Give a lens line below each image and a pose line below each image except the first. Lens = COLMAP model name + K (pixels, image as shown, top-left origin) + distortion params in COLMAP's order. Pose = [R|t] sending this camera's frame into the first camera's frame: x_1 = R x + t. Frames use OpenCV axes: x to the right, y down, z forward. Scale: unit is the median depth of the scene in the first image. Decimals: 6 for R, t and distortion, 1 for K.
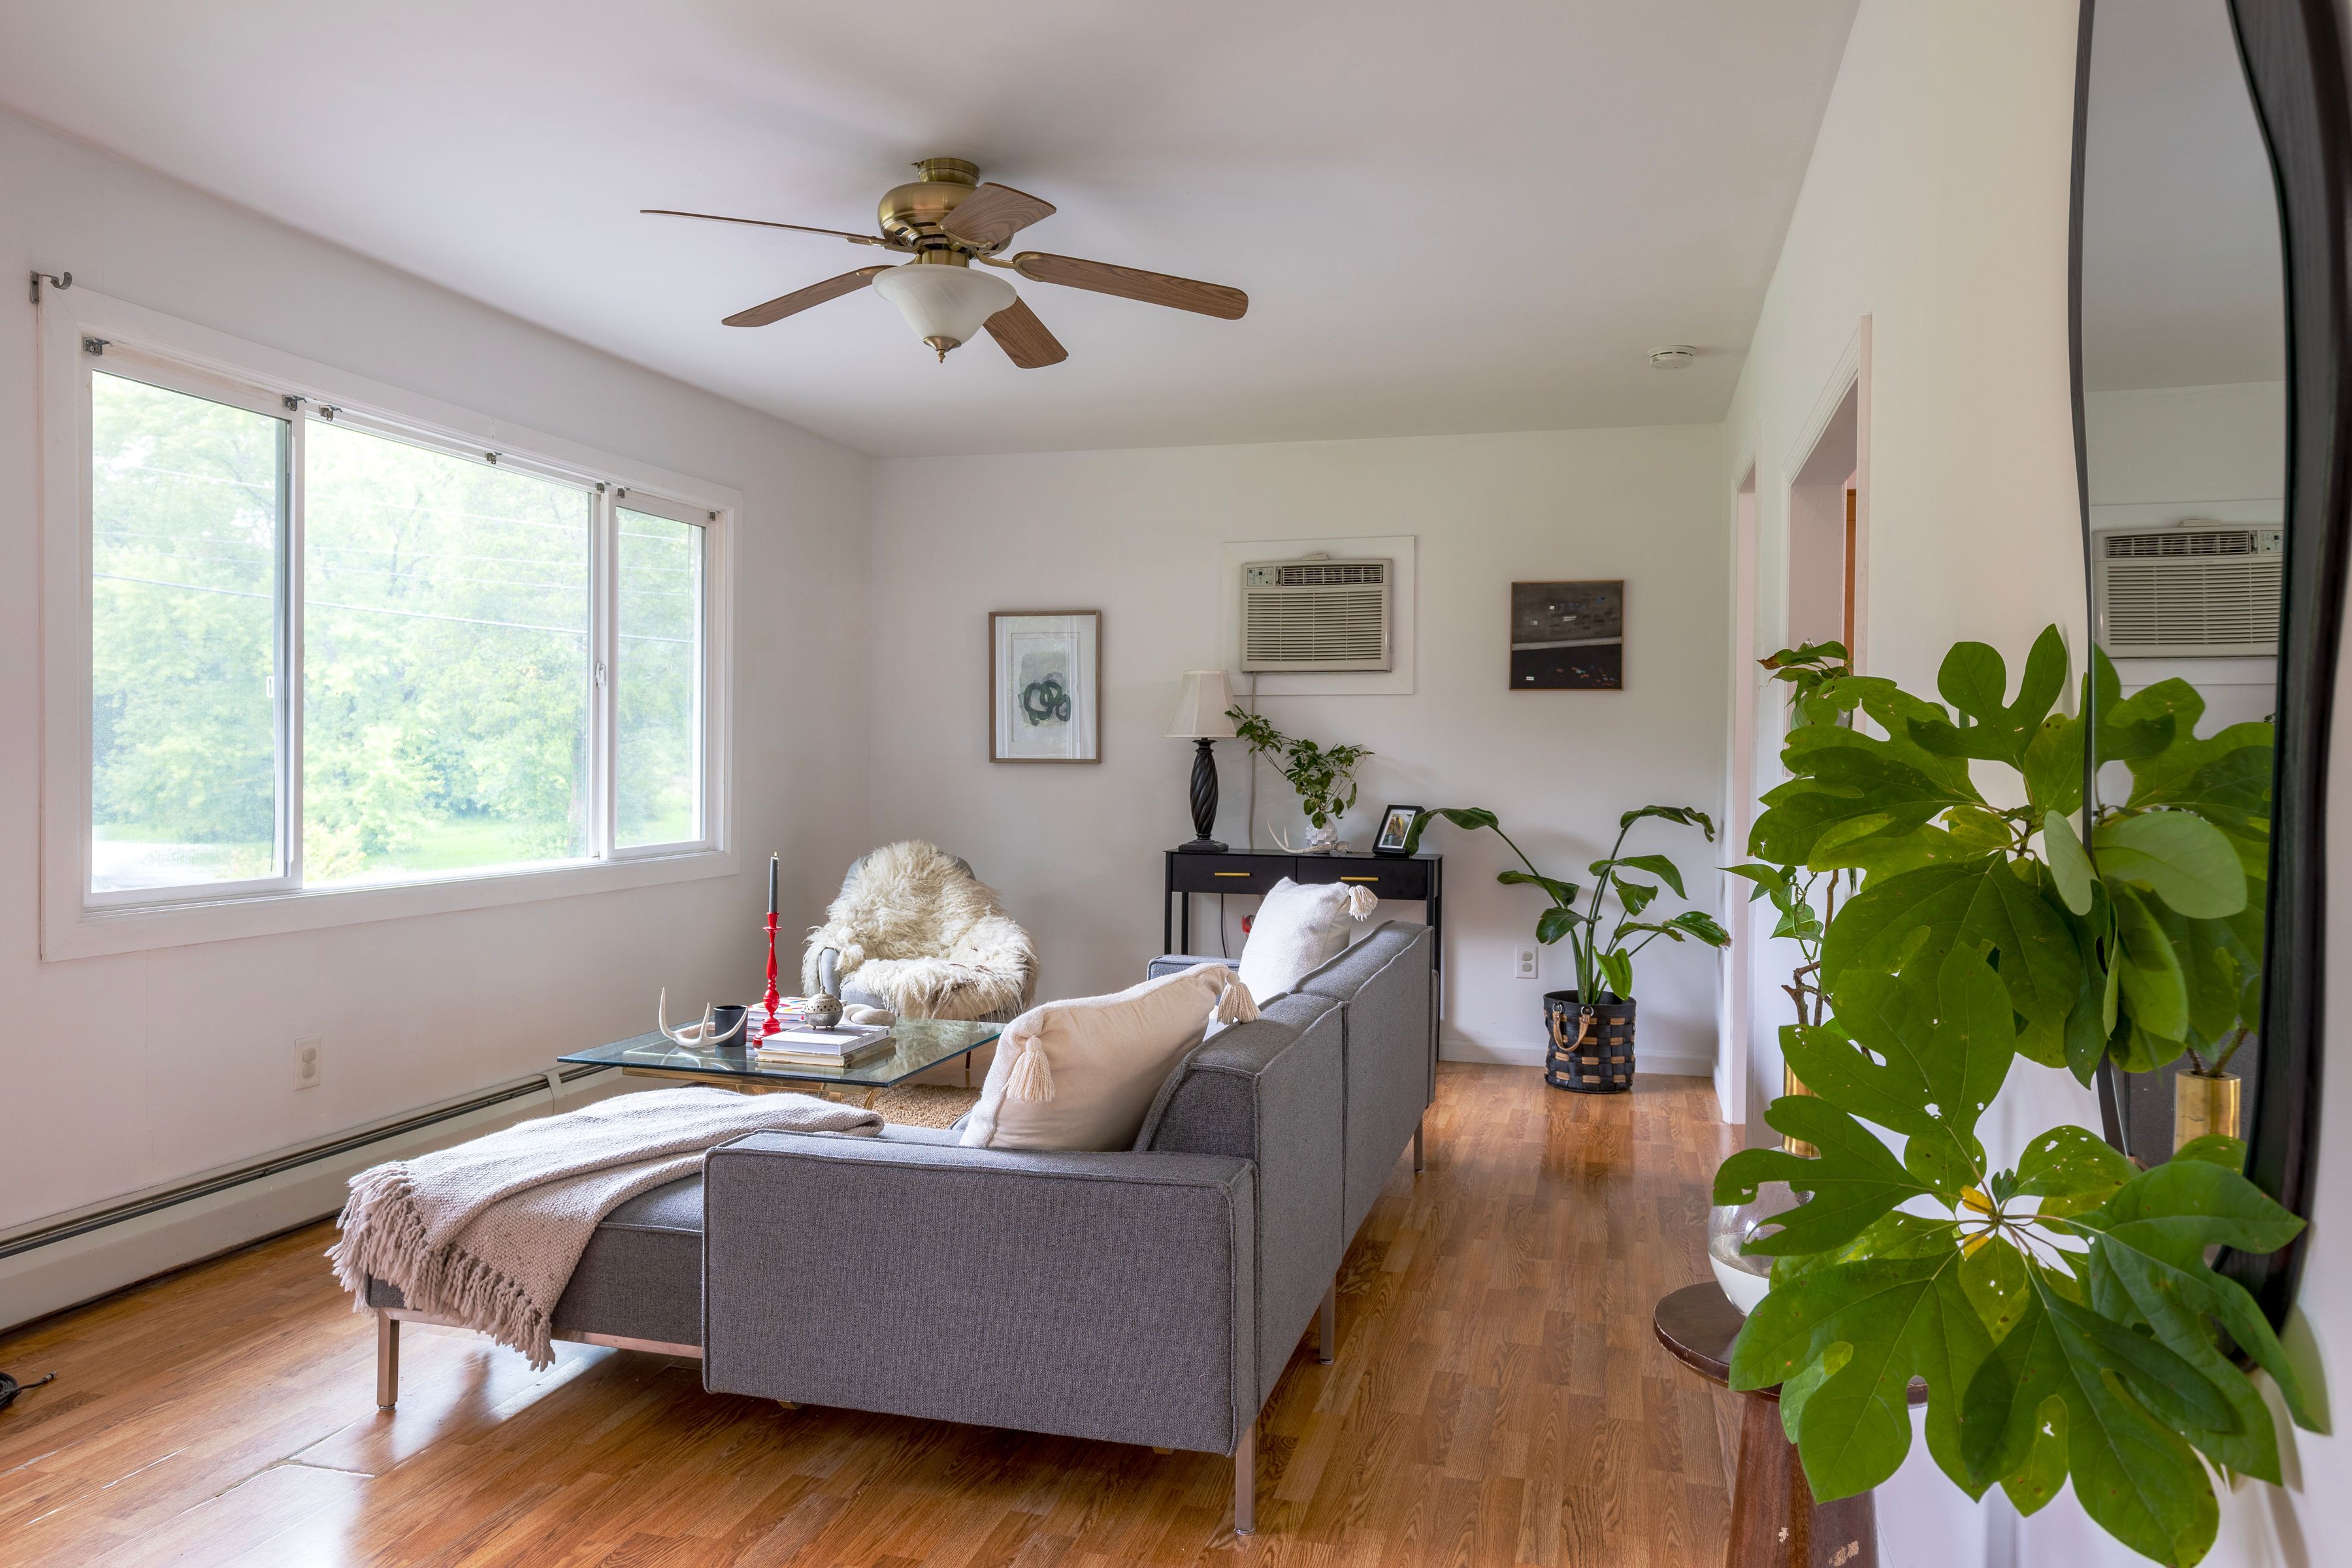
lens RADIAL K [[1597.8, 0, 1176.0], [0, 1597.8, 784.0], [0, 0, 1]] dist [-0.000601, 0.000325]
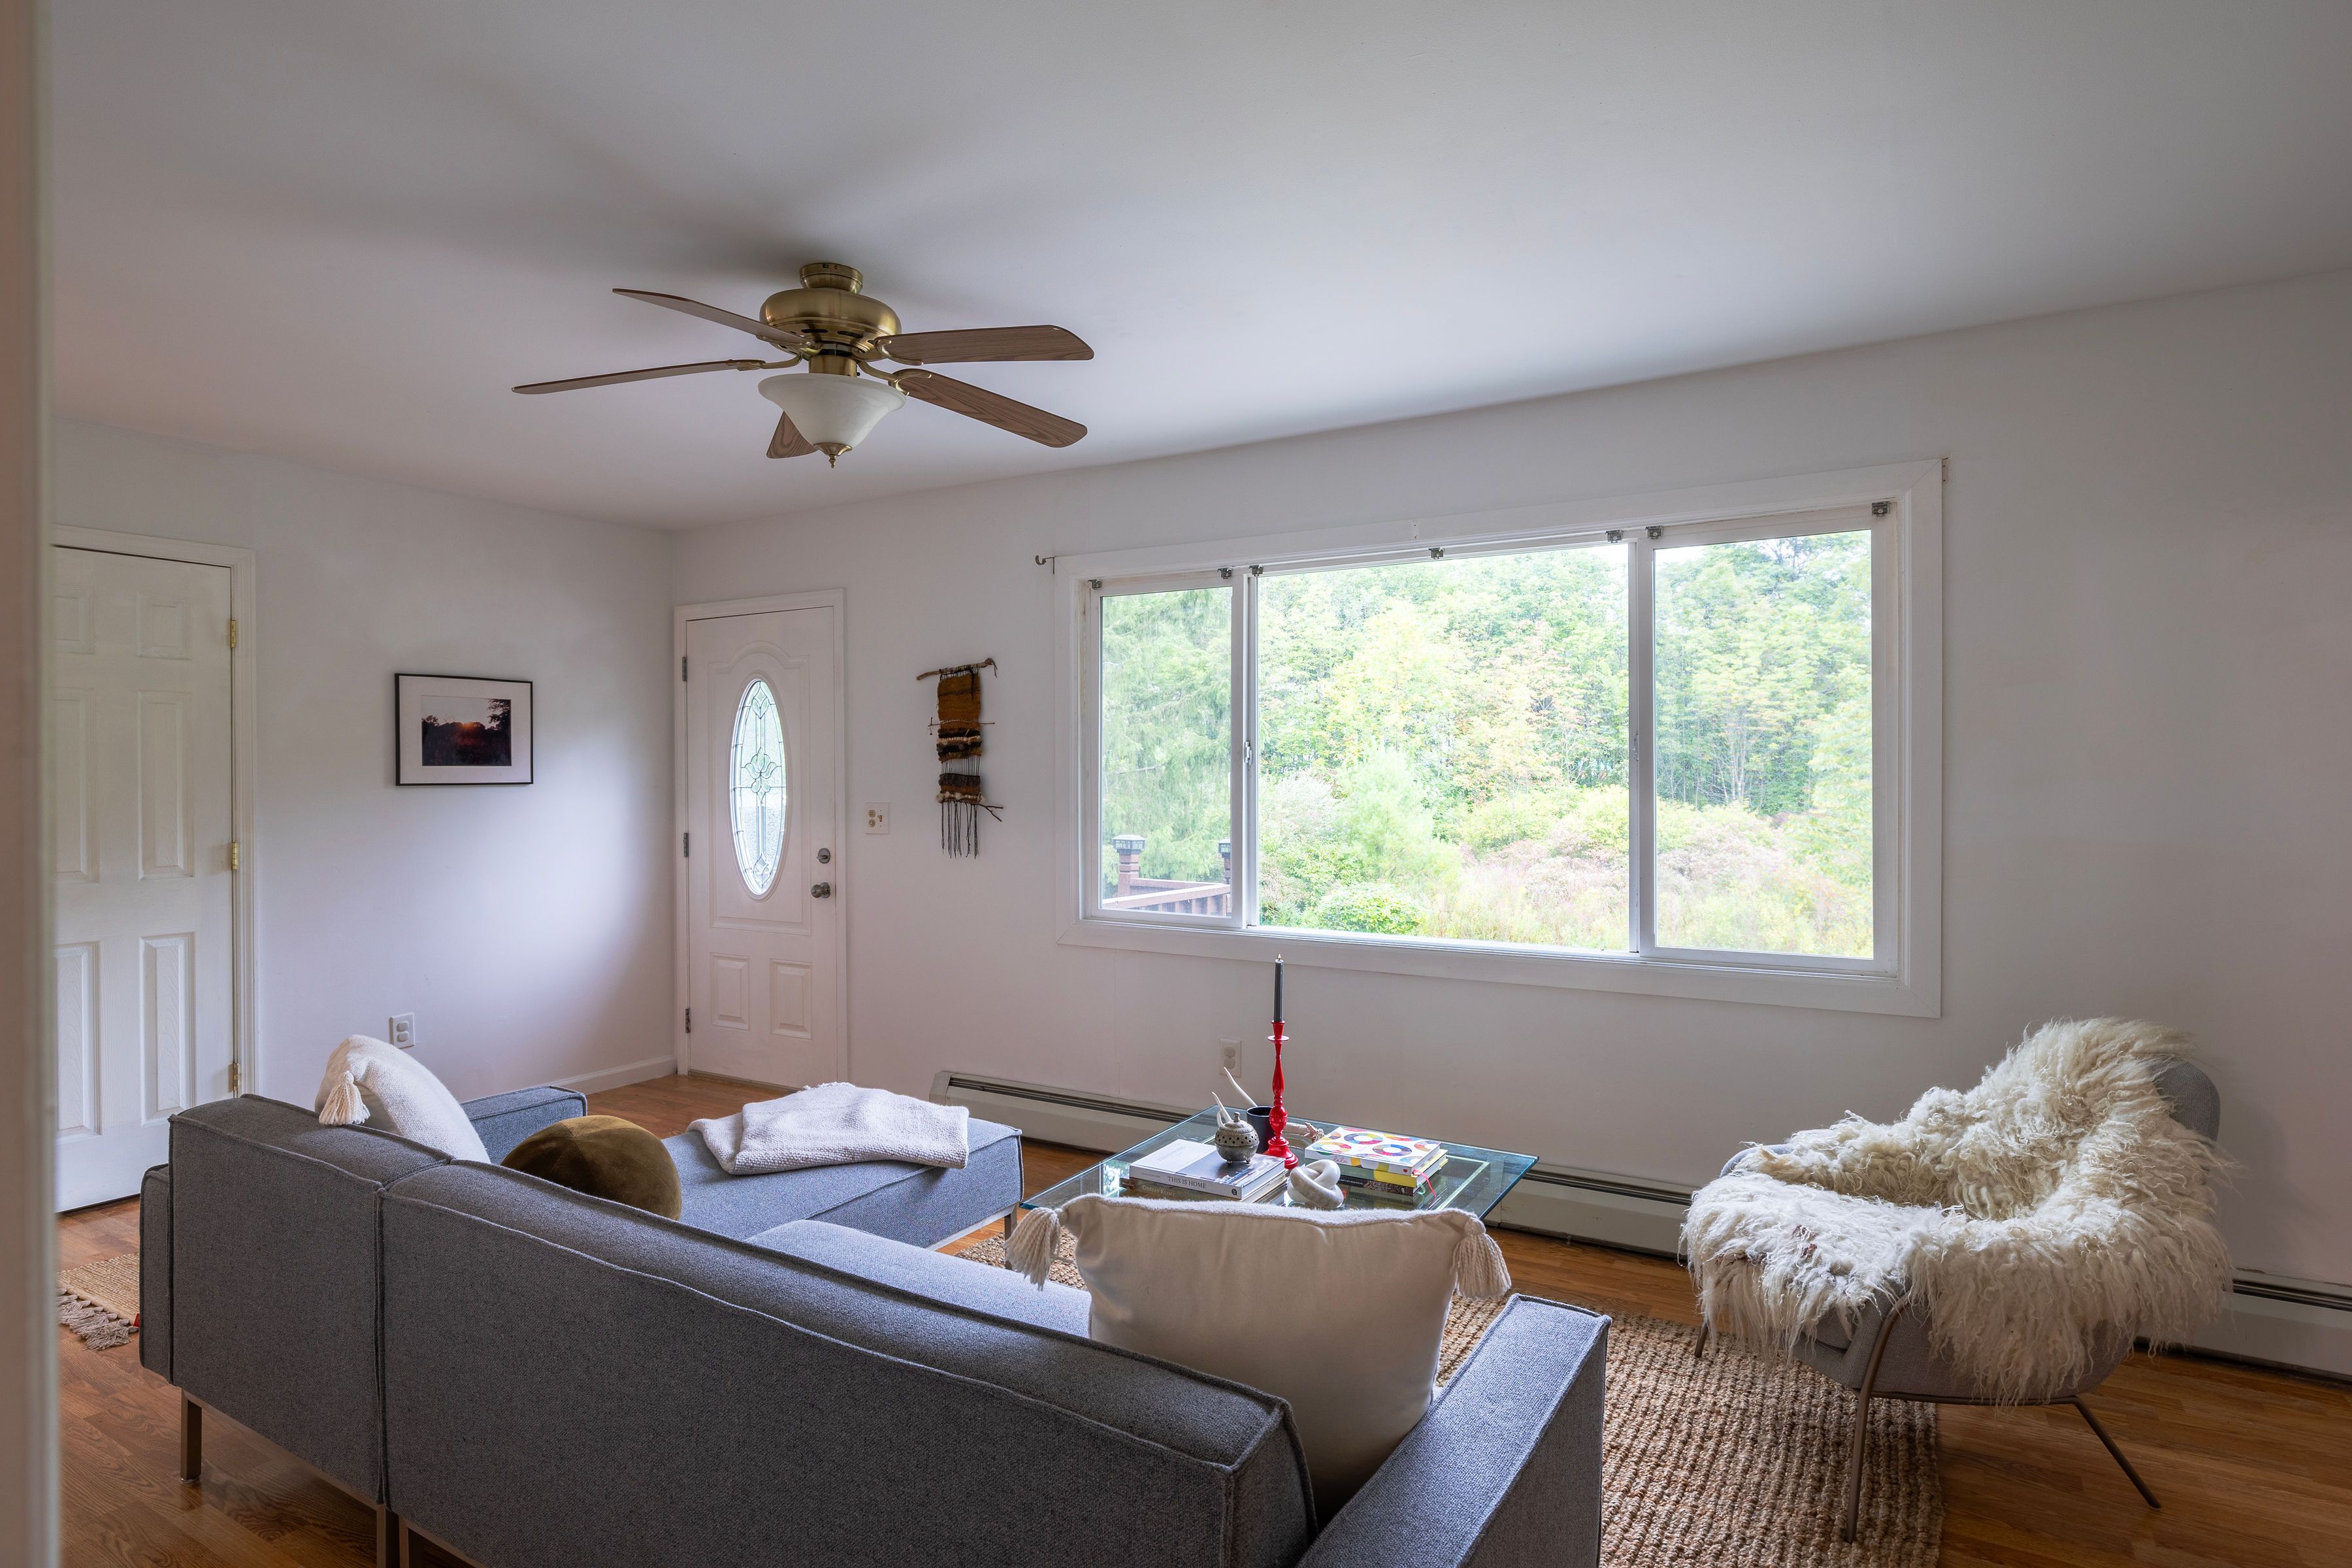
lens RADIAL K [[1251.8, 0, 1176.0], [0, 1251.8, 784.0], [0, 0, 1]] dist [0.000540, 0.000308]
pose [[-0.279634, 0.005224, -0.960092, 0.417875], [-0.010021, 0.999915, 0.008359, -0.056299], [0.960054, 0.011958, -0.279558, 1.069754]]
